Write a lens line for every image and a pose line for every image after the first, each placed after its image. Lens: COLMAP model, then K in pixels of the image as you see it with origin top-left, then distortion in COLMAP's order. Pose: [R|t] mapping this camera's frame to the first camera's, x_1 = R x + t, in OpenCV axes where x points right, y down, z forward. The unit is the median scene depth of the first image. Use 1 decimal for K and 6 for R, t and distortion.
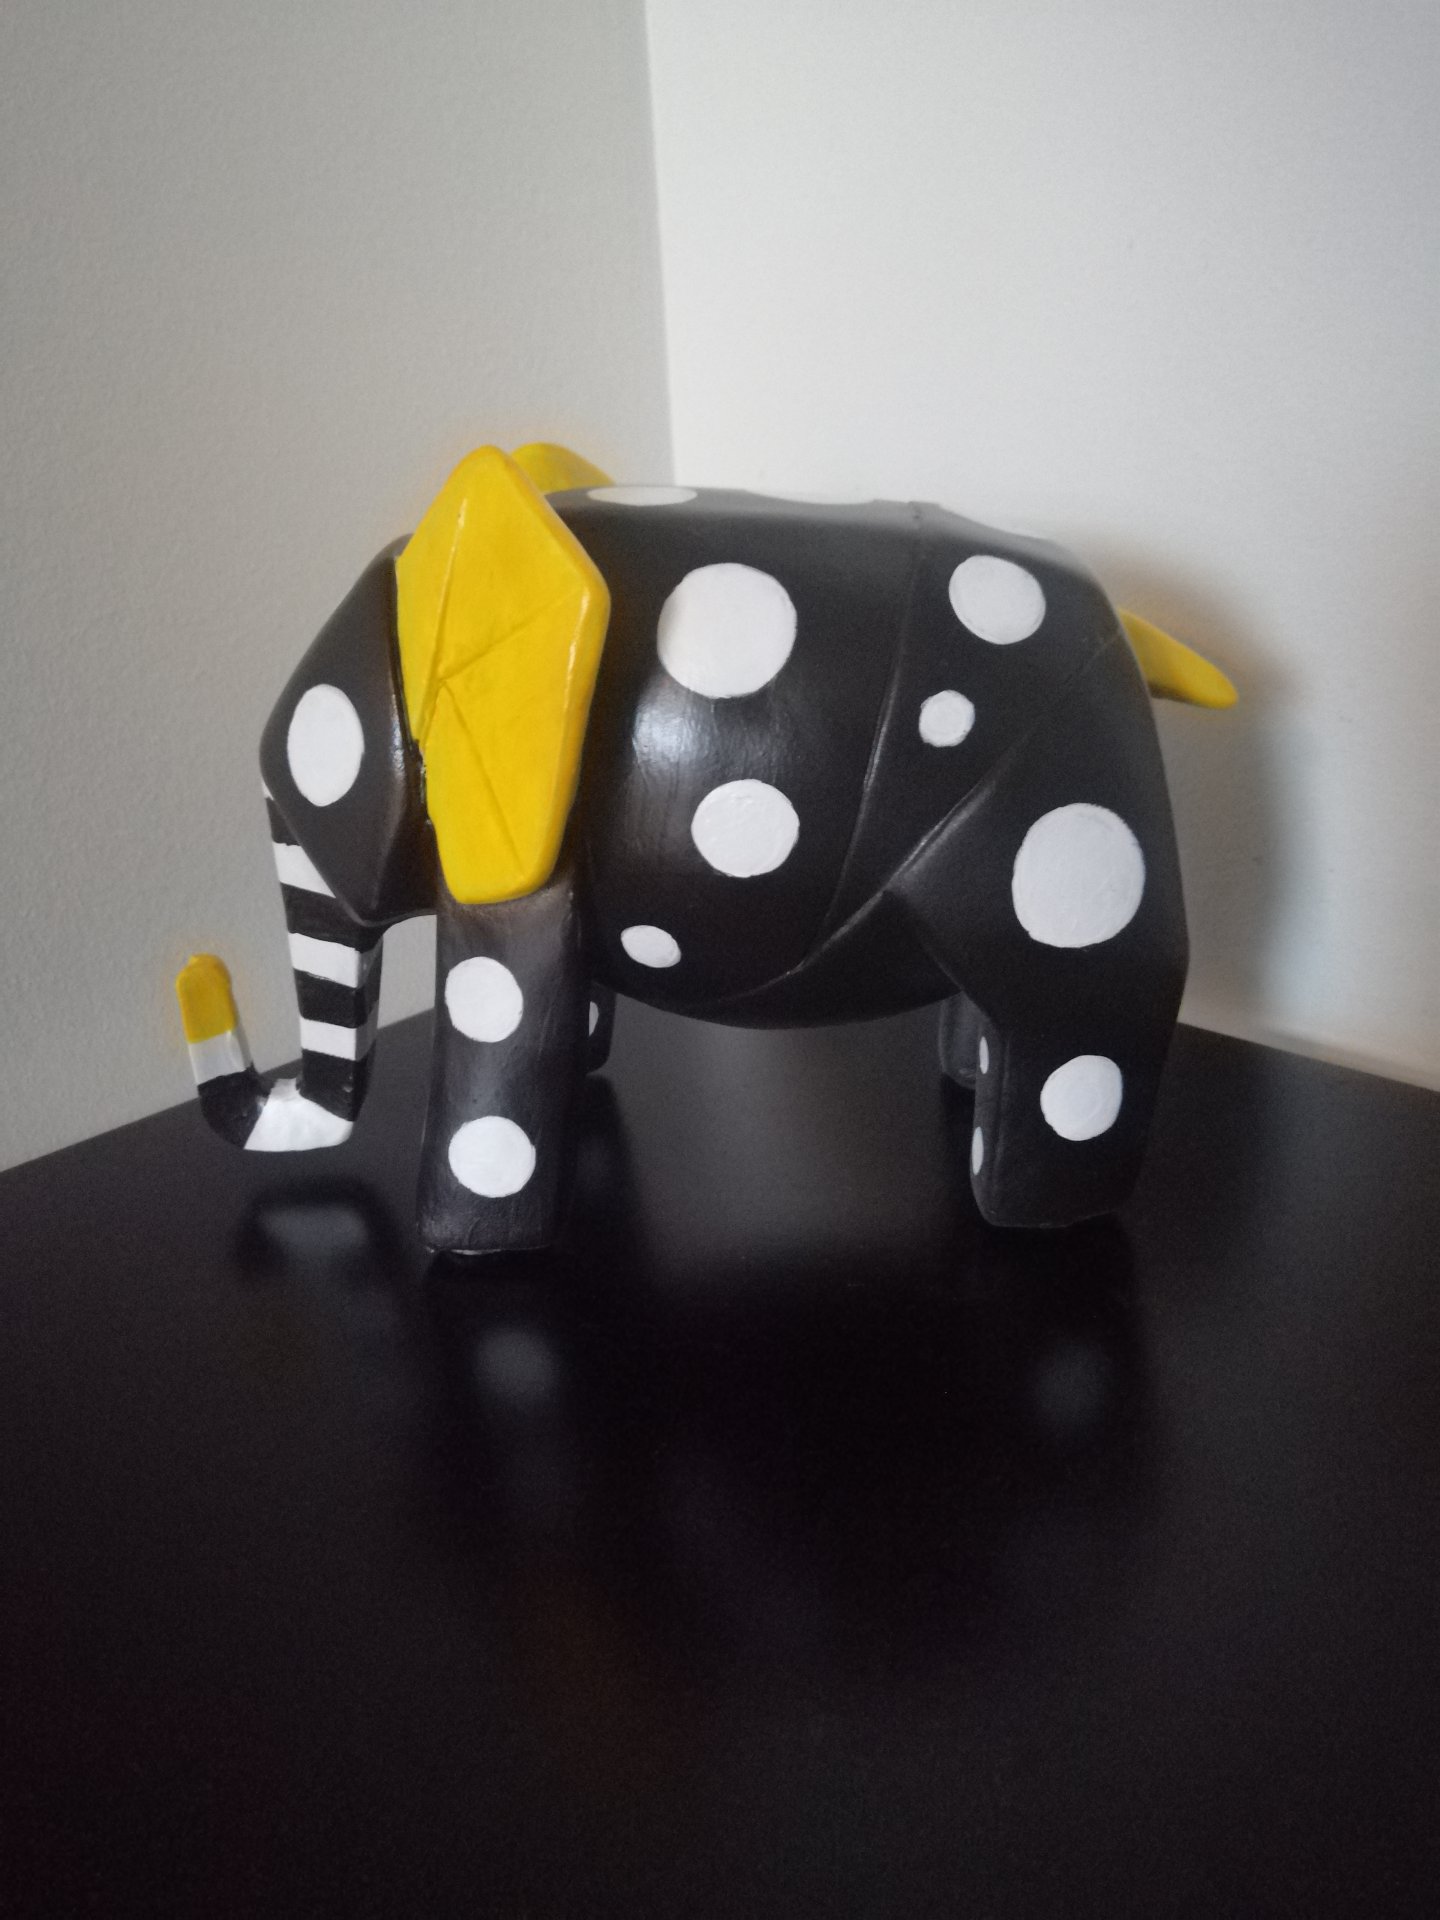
lens RADIAL K [[1506.8, 0, 720.0], [0, 1506.8, 960.0], [0, 0, 1]] dist [-0.007035, -0.002567]
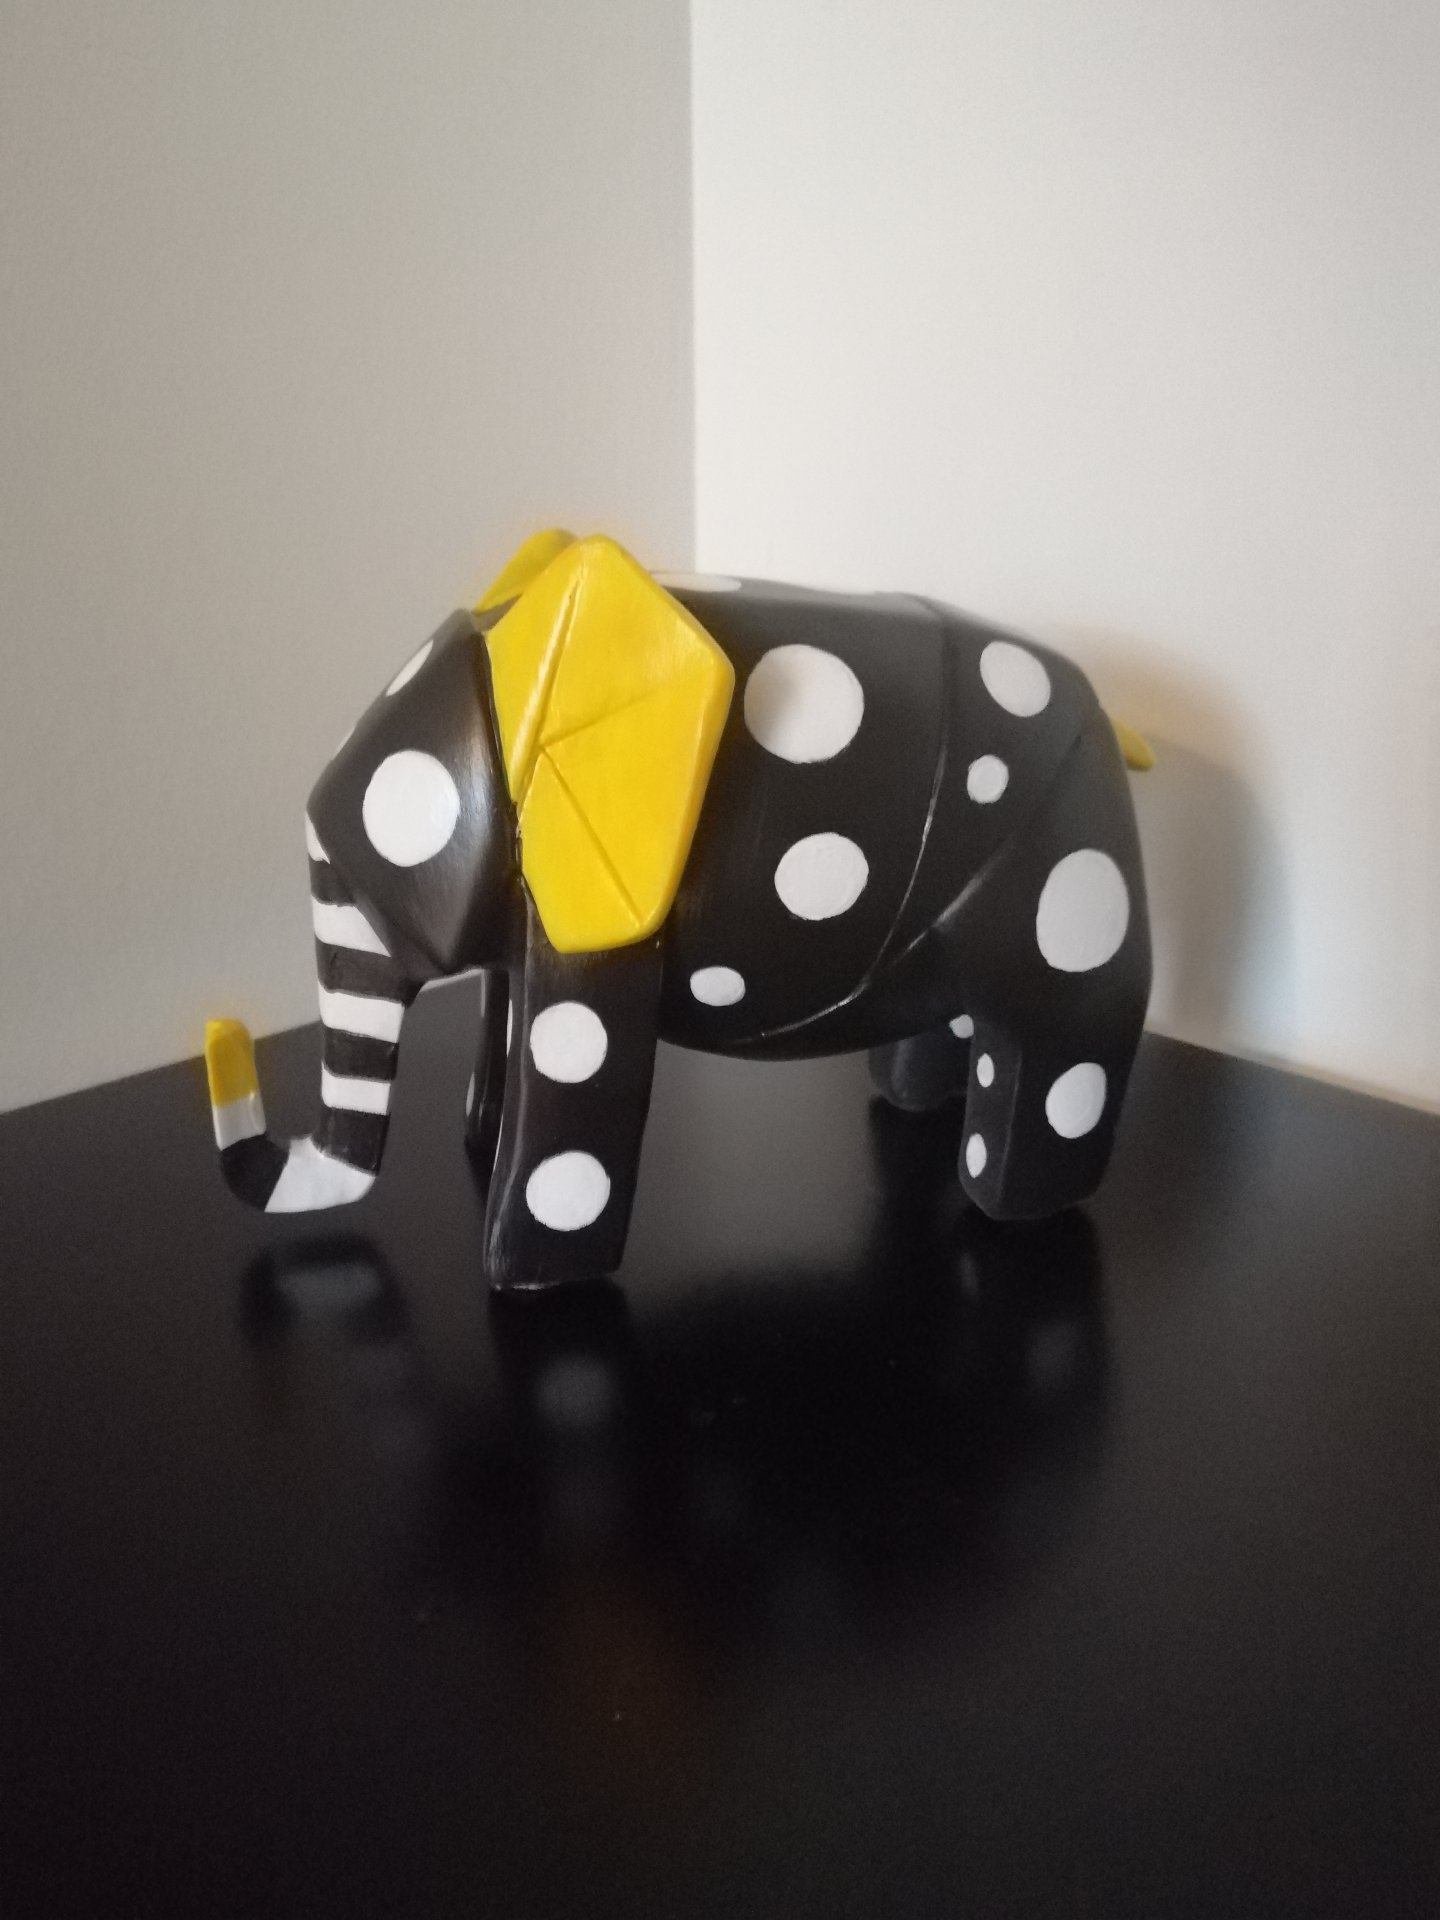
lens RADIAL K [[1506.8, 0, 720.0], [0, 1506.8, 960.0], [0, 0, 1]] dist [-0.007035, -0.002567]
pose [[0.964858, -0.036493, 0.260227, -0.339282], [0.047740, 0.998173, -0.037030, 0.012898], [-0.258400, 0.048152, 0.964837, -0.066316]]
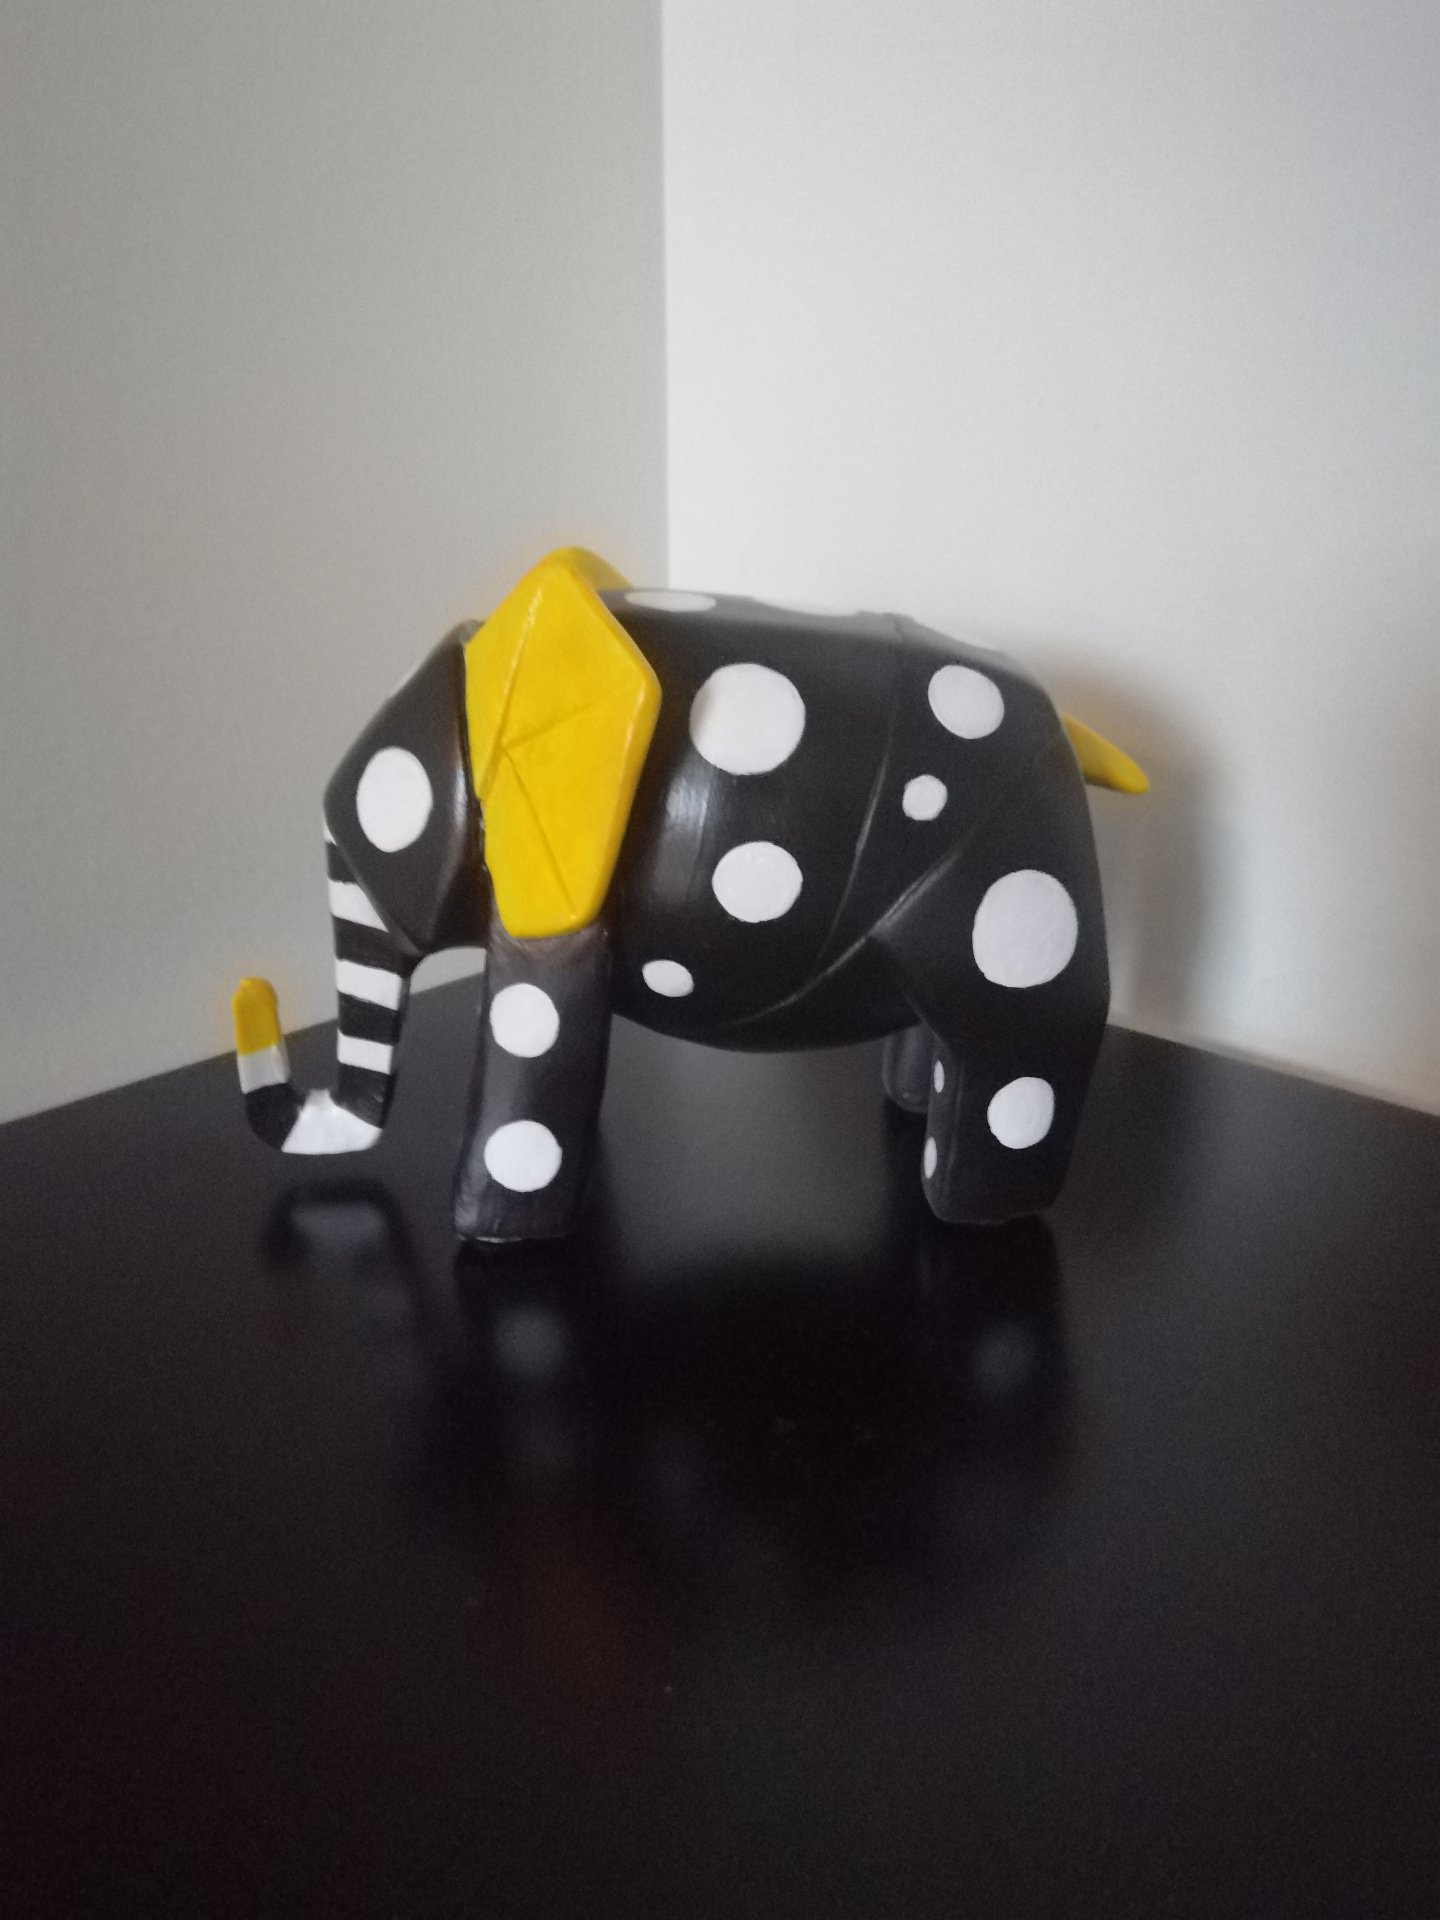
lens RADIAL K [[1506.8, 0, 720.0], [0, 1506.8, 960.0], [0, 0, 1]] dist [-0.007035, -0.002567]
pose [[0.995890, 0.025992, 0.086766, -0.111254], [-0.023205, 0.999187, -0.032980, 0.015115], [-0.087553, 0.030831, 0.995683, -0.188269]]
